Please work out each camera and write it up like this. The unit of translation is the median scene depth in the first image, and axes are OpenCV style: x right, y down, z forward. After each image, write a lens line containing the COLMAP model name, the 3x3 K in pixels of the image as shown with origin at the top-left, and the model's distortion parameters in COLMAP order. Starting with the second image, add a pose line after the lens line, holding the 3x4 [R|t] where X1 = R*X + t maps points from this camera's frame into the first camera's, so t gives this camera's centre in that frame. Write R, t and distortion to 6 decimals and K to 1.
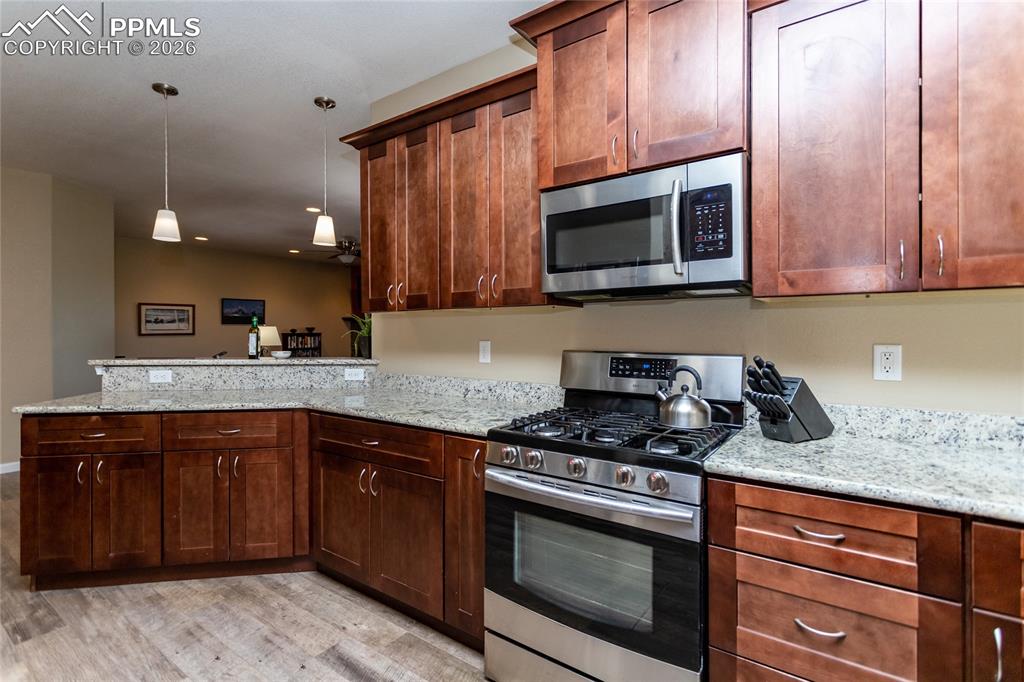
lens RADIAL K [[497.4, 0, 509.4], [0, 497.4, 337.5], [0, 0, 1]] dist [0.005000, 0.002622]
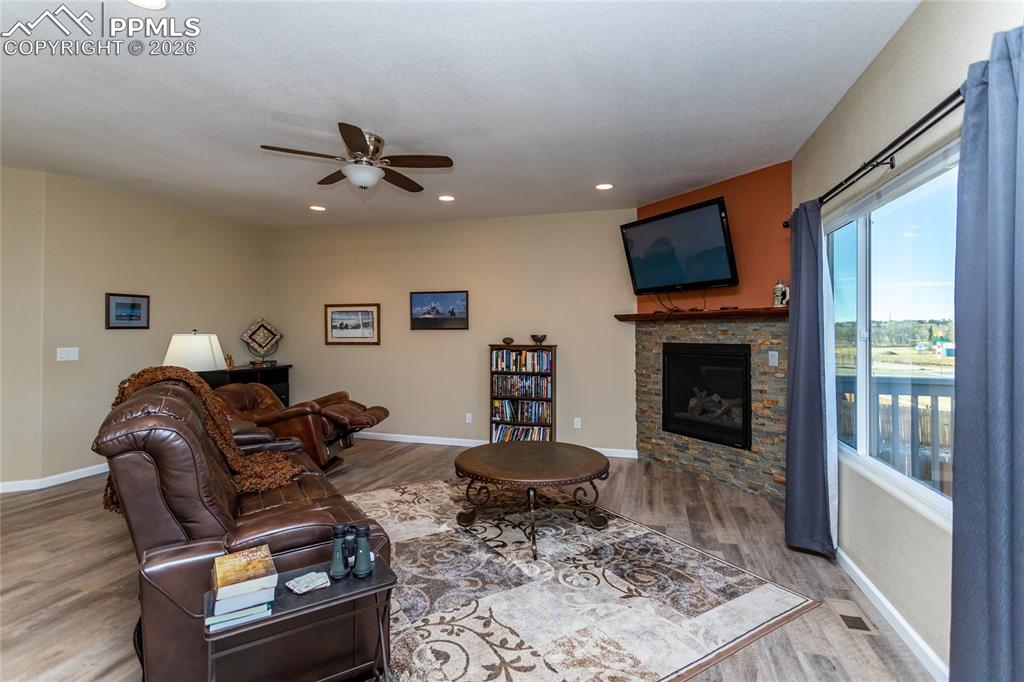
lens RADIAL K [[497.4, 0, 507.7], [0, 497.4, 336.6], [0, 0, 1]] dist [0.005000, 0.002622]
pose [[0.351211, 0.017232, -0.936138, 0.114502], [-0.016420, 0.999790, 0.012244, -0.027776], [0.936152, 0.011072, 0.351420, 0.873440]]
